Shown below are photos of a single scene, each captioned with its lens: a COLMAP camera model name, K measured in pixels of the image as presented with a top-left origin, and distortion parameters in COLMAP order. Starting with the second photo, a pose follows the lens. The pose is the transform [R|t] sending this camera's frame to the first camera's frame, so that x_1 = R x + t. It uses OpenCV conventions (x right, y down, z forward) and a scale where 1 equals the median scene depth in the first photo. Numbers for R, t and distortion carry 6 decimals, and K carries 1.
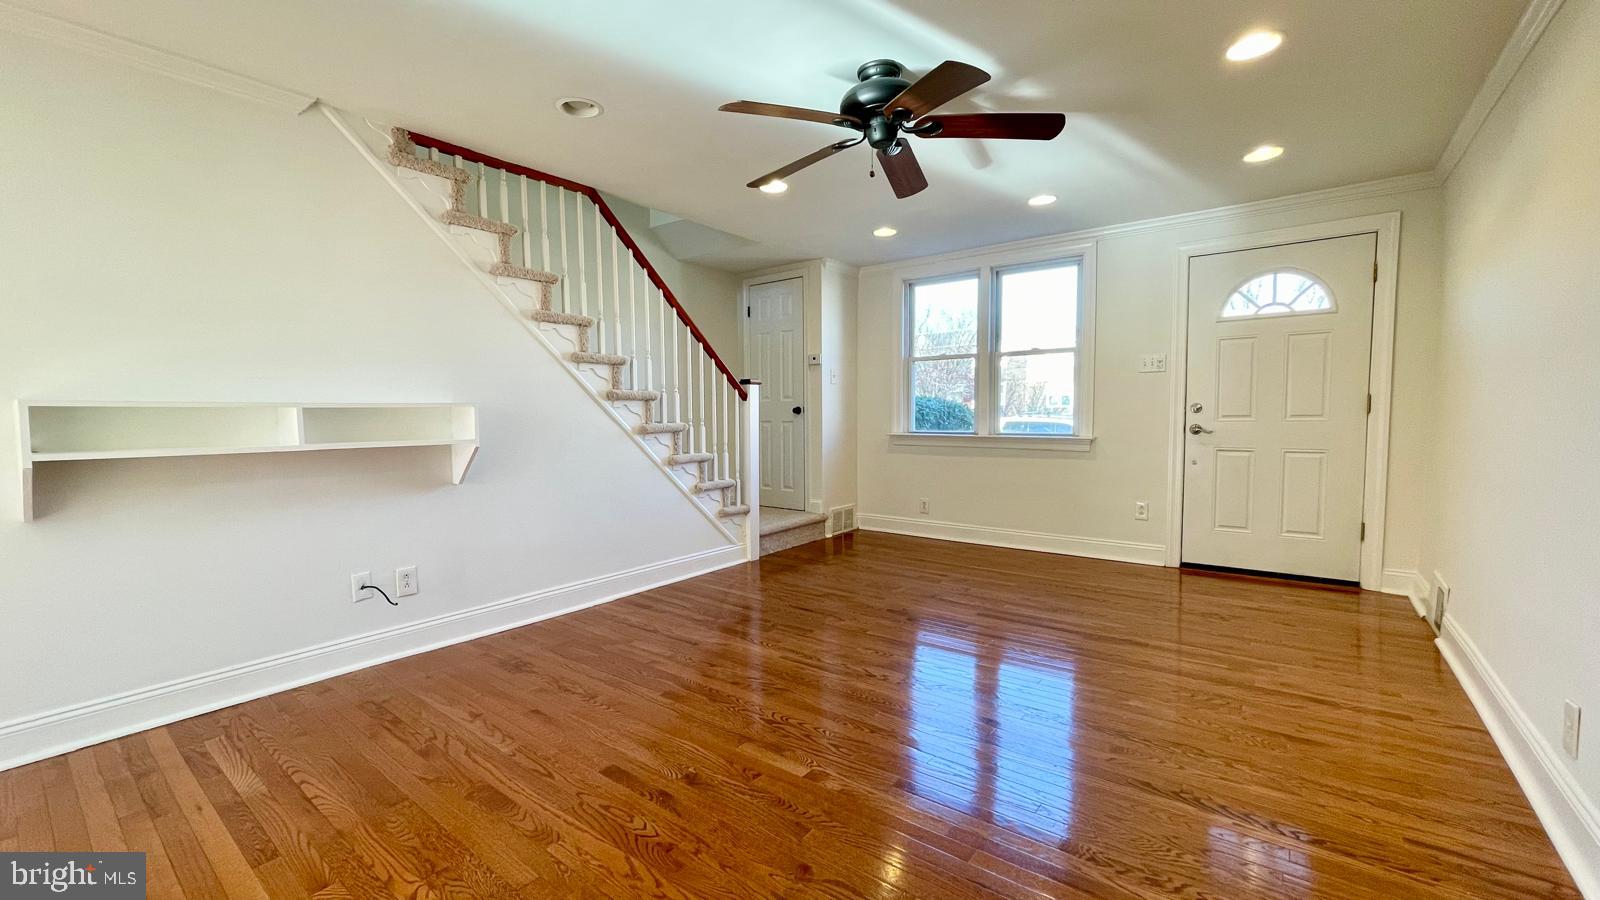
lens RADIAL K [[644.5, 0, 803.5], [0, 644.5, 446.2], [0, 0, 1]] dist [-0.001201, 0.001848]
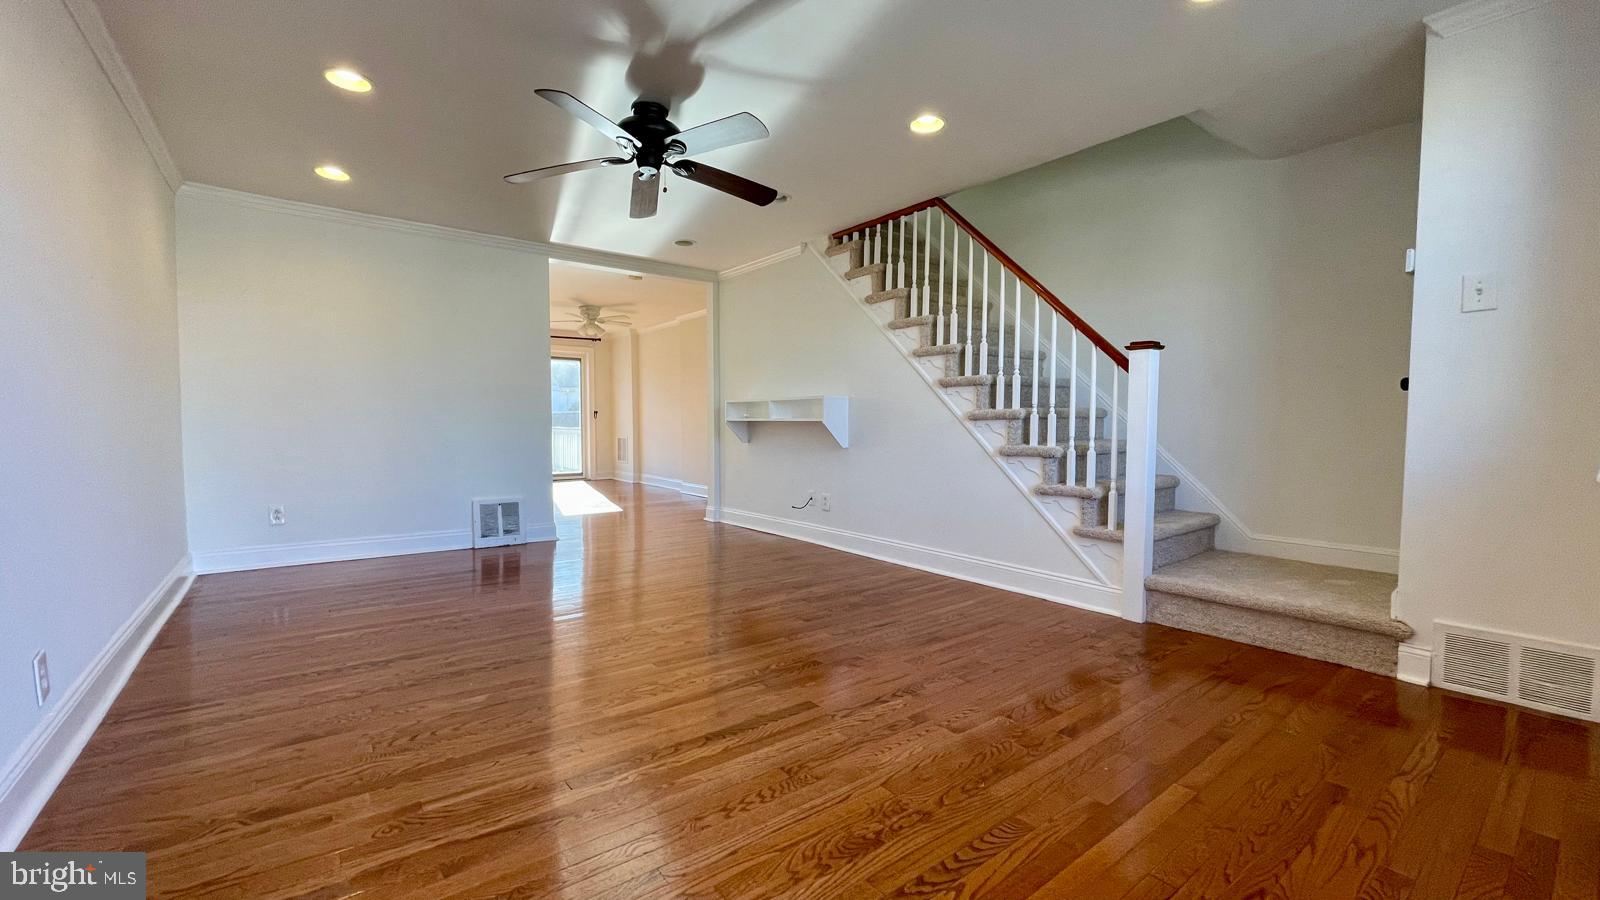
lens RADIAL K [[644.5, 0, 788.6], [0, 644.5, 449.0], [0, 0, 1]] dist [-0.001201, 0.001848]
pose [[-0.267900, 0.043610, -0.962459, 0.870549], [-0.052573, 0.996825, 0.059801, -0.022382], [0.962011, 0.066620, -0.264756, 1.132429]]
